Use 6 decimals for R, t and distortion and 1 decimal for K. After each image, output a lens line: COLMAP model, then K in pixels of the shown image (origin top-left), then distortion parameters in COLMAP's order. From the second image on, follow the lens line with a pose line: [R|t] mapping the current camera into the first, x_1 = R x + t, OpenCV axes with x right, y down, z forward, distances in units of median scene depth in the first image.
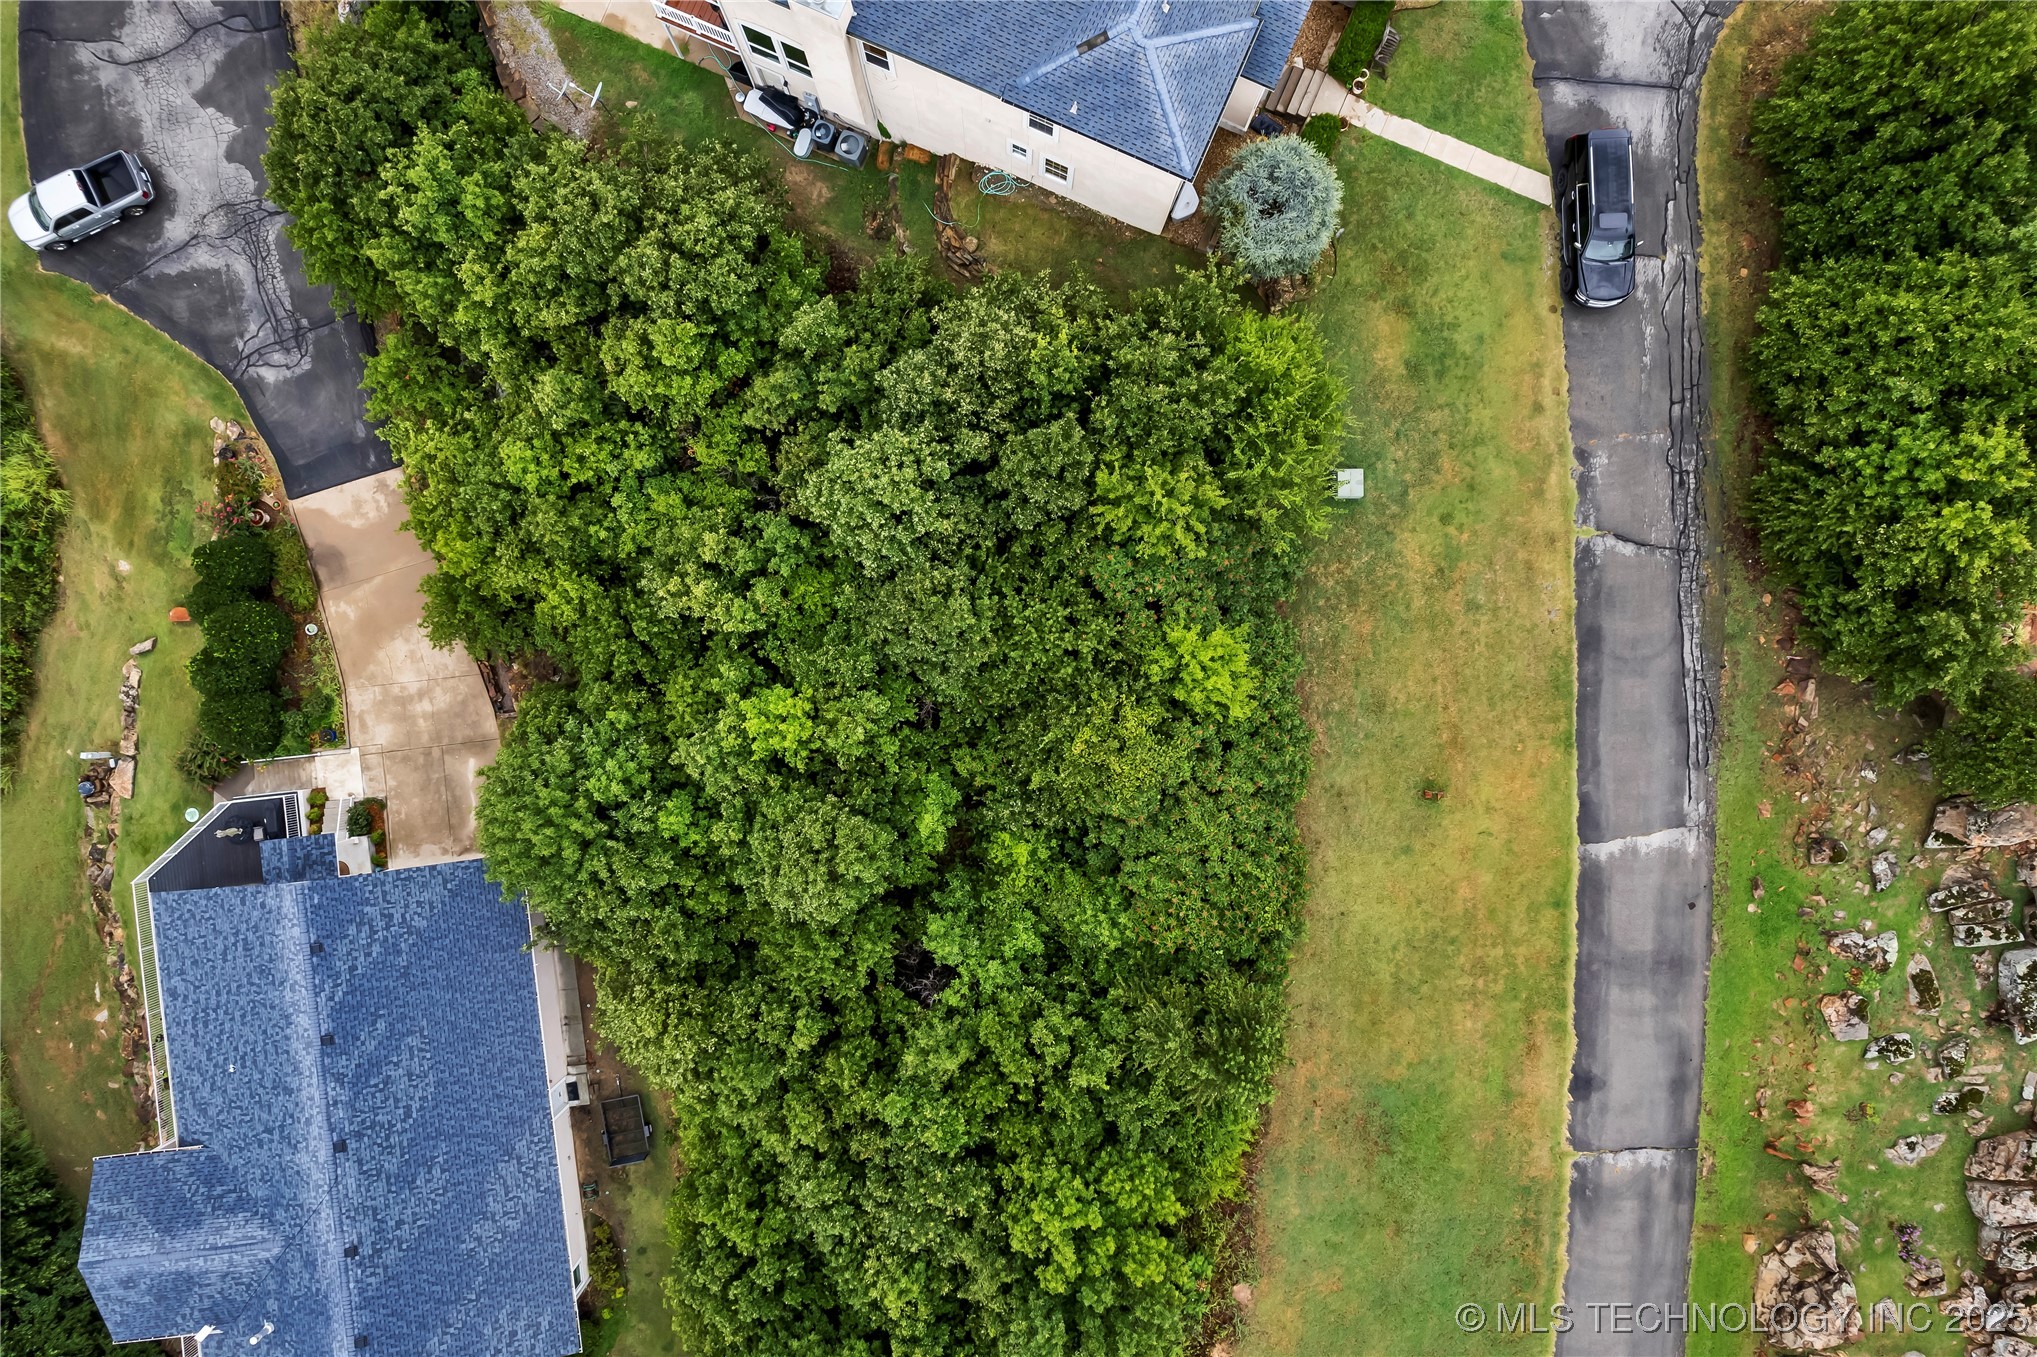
lens RADIAL K [[1291.8, 0, 1034.8], [0, 1291.8, 676.6], [0, 0, 1]] dist [-0.060700, 0.063579]
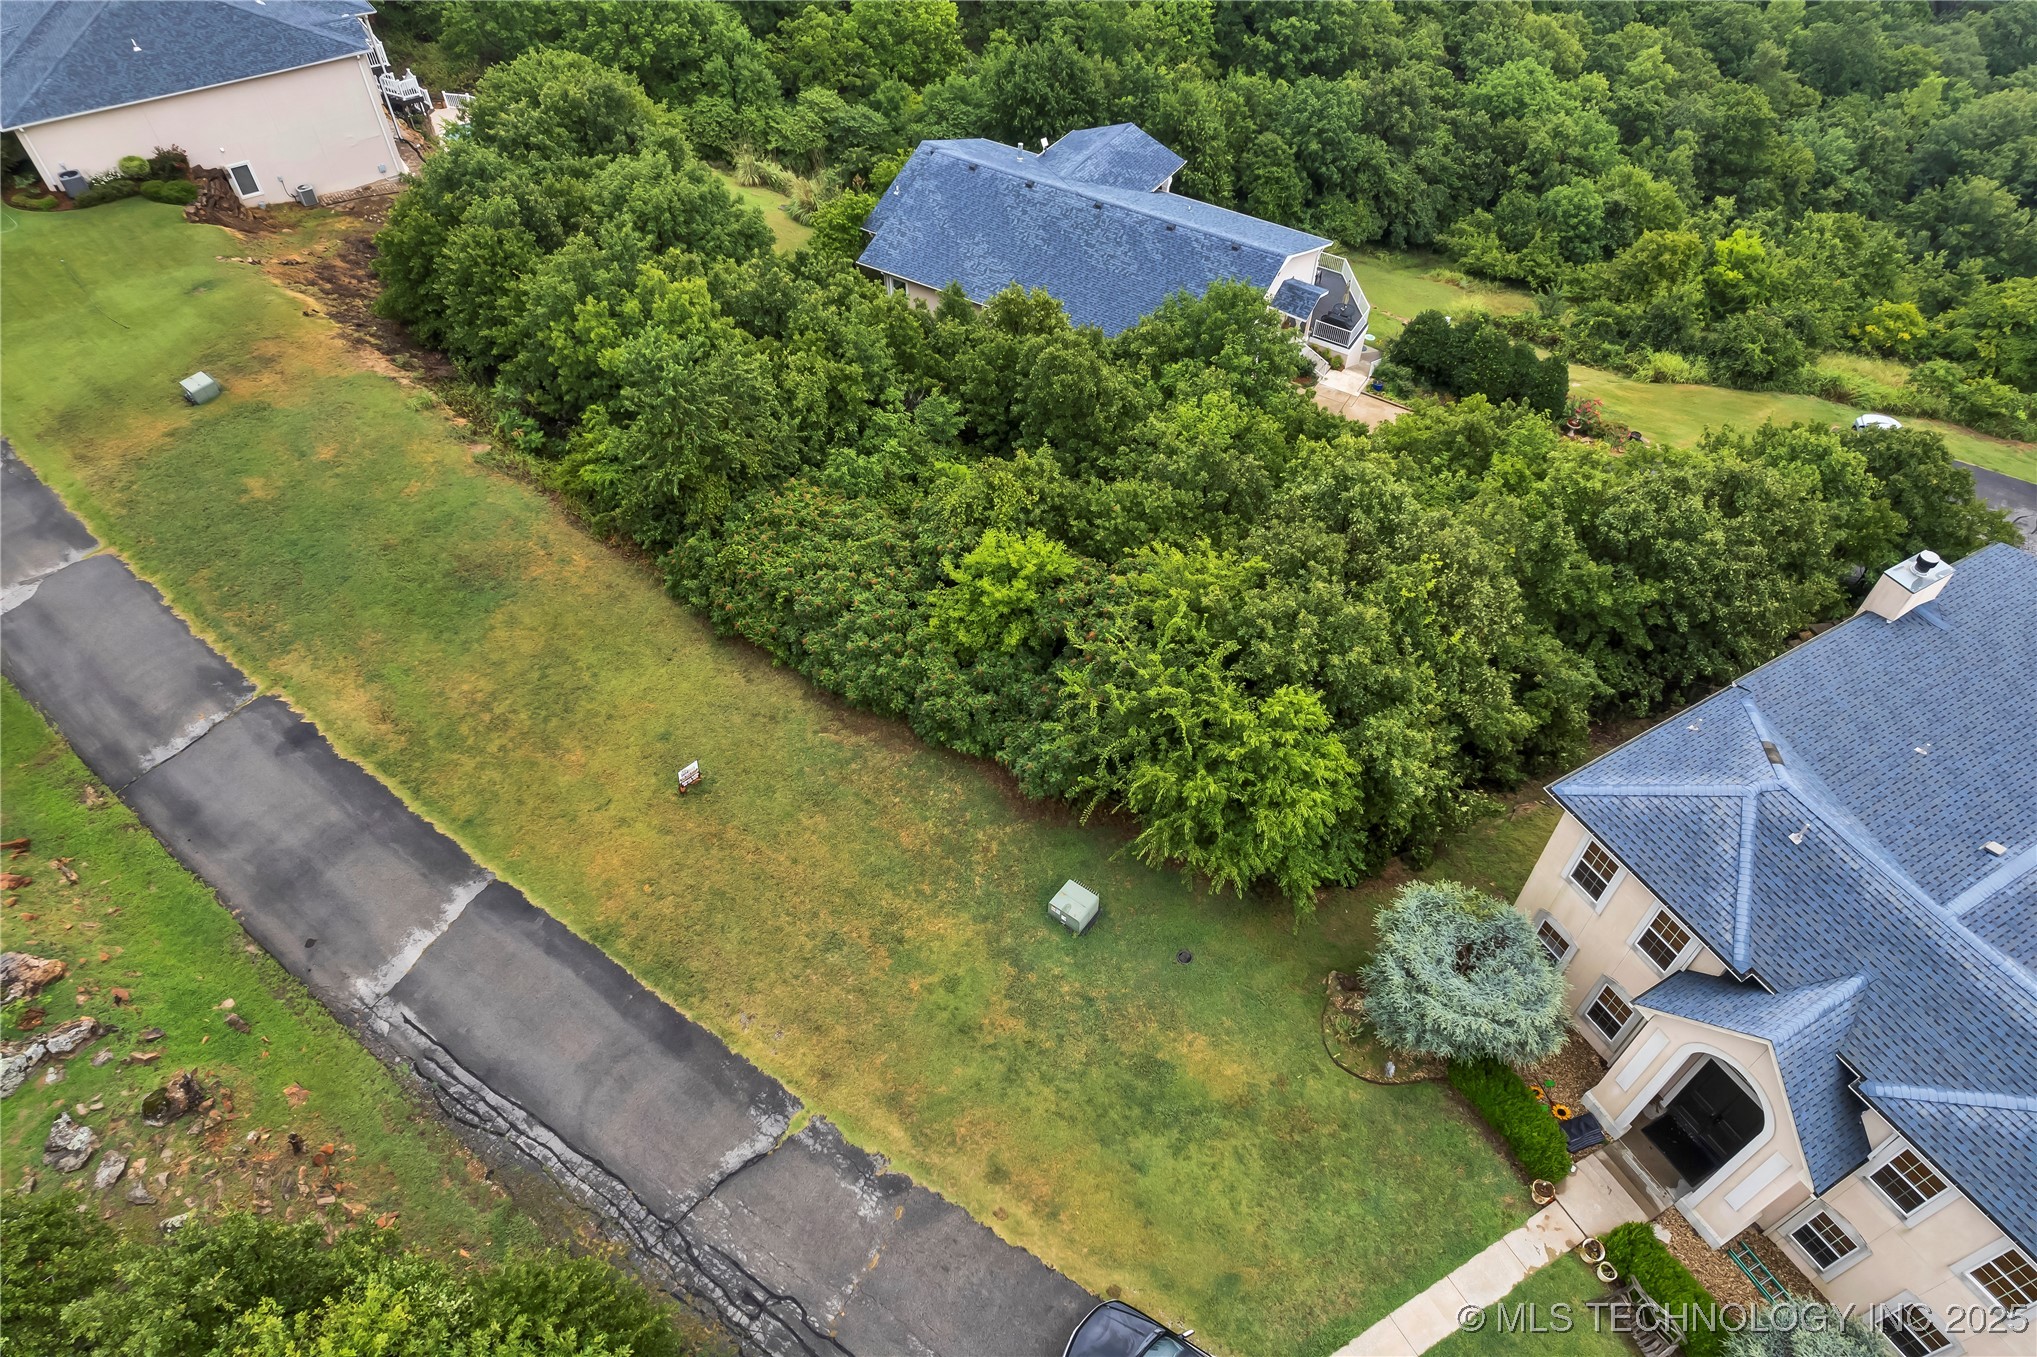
lens RADIAL K [[1291.8, 0, 1034.8], [0, 1291.8, 676.6], [0, 0, 1]] dist [-0.060700, 0.063579]
pose [[-0.594762, 0.588380, -0.547784, 0.578319], [-0.803476, -0.457273, 0.381220, -0.349928], [-0.026185, 0.666866, 0.744717, 0.361341]]
